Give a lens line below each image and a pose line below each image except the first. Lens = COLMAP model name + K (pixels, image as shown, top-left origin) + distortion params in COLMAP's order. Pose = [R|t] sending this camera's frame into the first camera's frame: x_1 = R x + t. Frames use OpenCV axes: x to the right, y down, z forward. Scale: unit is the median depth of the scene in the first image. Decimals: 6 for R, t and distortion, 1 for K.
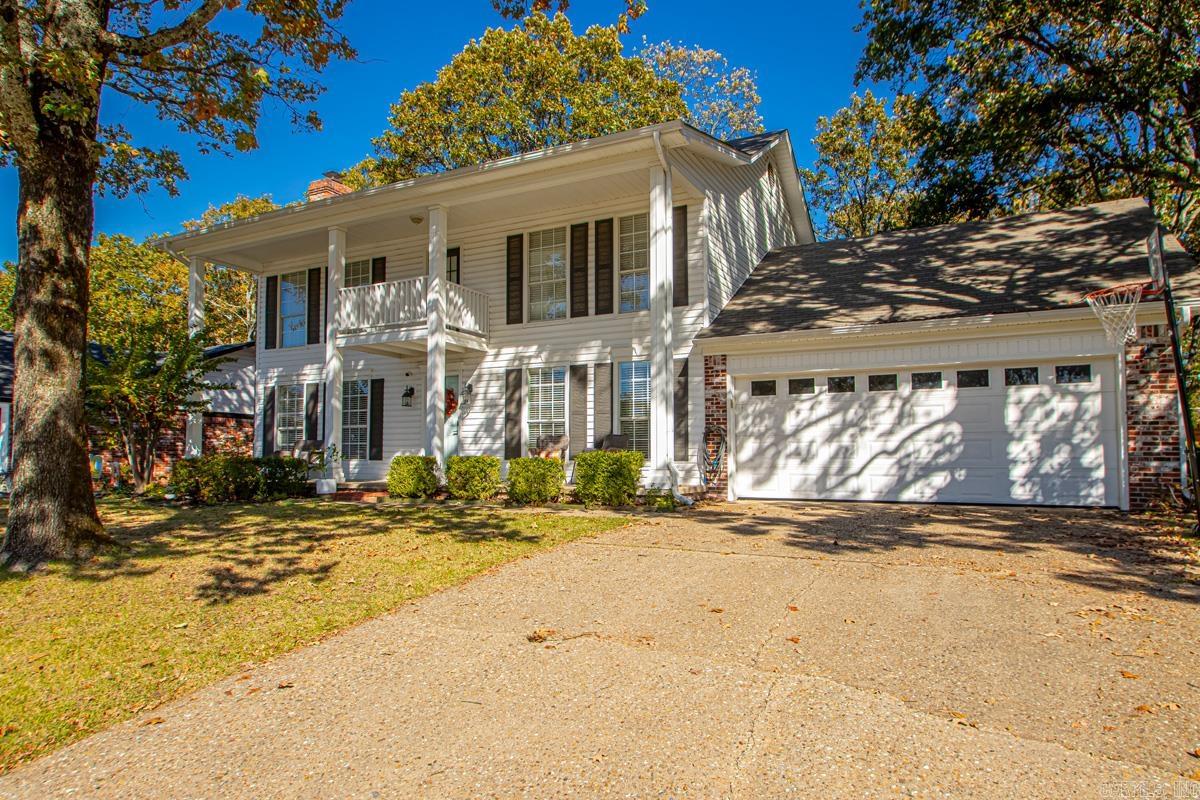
lens RADIAL K [[685.0, 0, 608.7], [0, 685.0, 415.5], [0, 0, 1]] dist [0.000183, 0.004196]
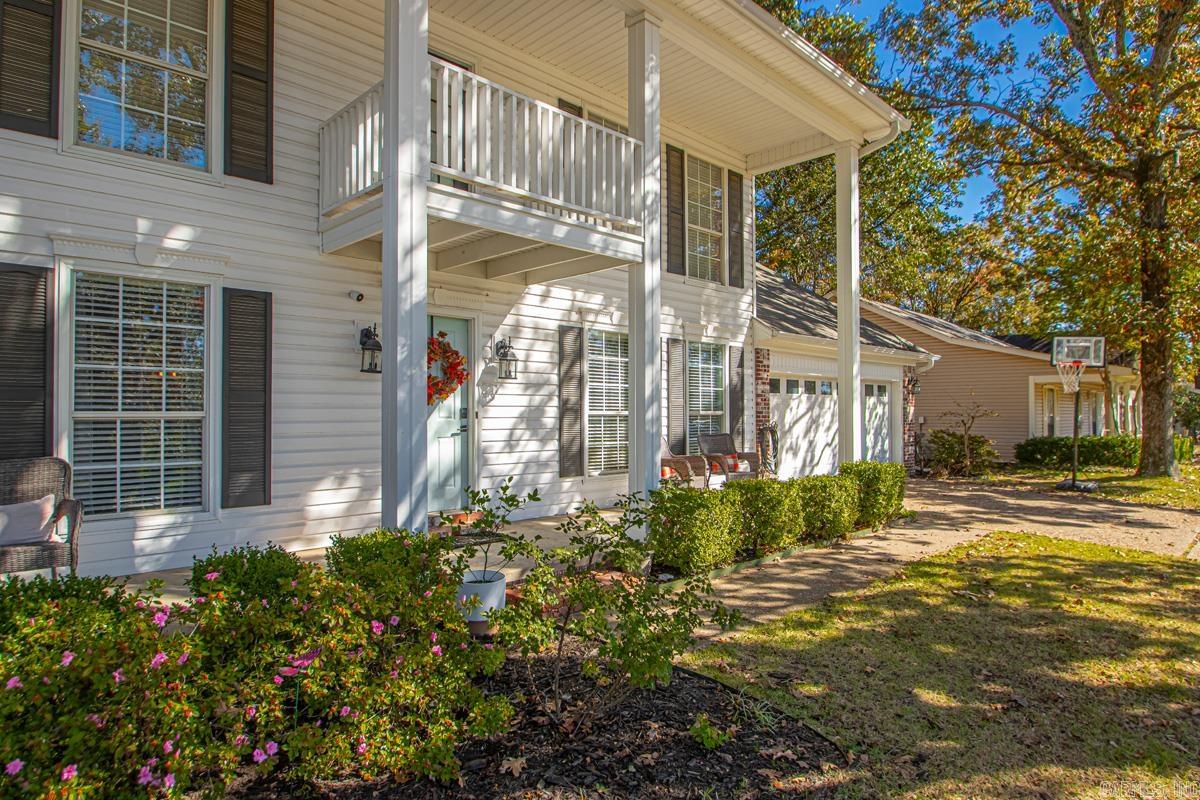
lens RADIAL K [[685.0, 0, 600.0], [0, 685.0, 403.2], [0, 0, 1]] dist [0.000183, 0.004196]
pose [[0.327313, 0.011837, 0.944842, -0.740770], [-0.054395, 0.998499, 0.006334, -0.005242], [-0.943349, -0.053468, 0.327466, 0.814400]]
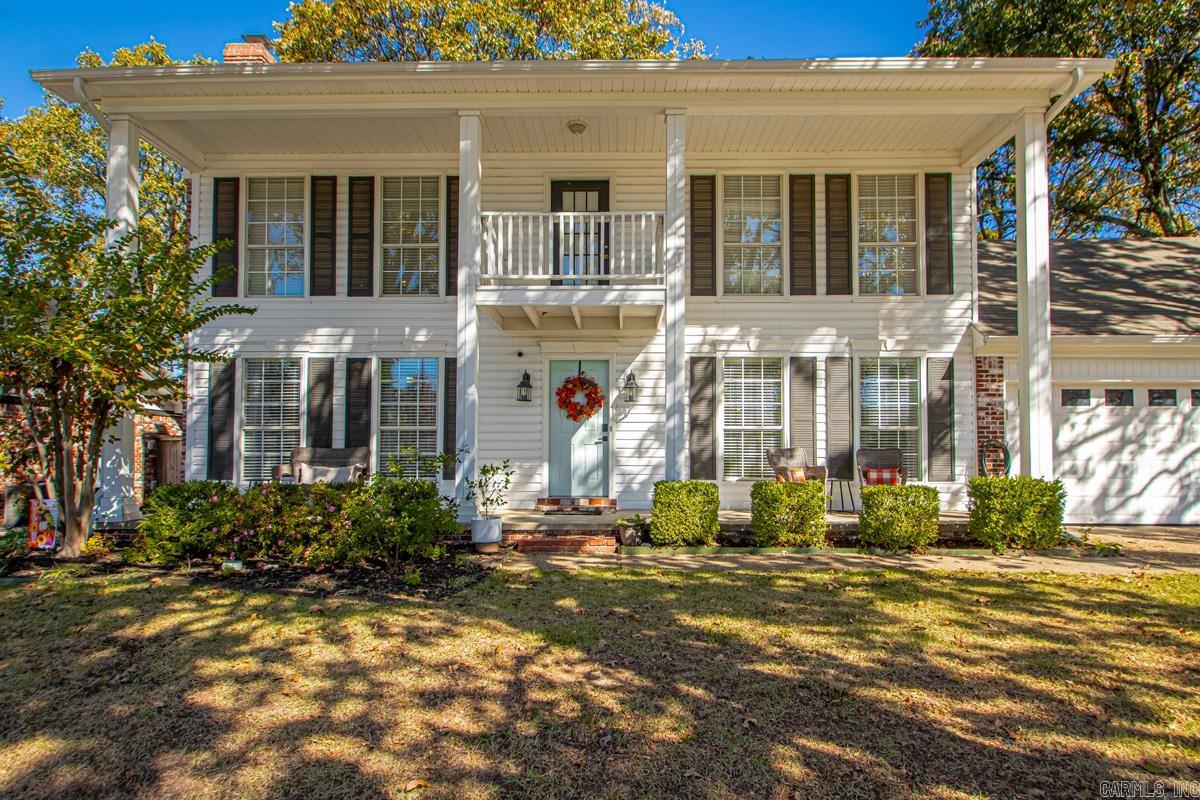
lens RADIAL K [[685.0, 0, 601.6], [0, 685.0, 426.5], [0, 0, 1]] dist [0.000183, 0.004196]
pose [[0.905575, 0.018494, 0.423782, -0.579324], [-0.027639, 0.999499, 0.015441, -0.000891], [-0.423284, -0.025696, 0.905633, 0.392346]]
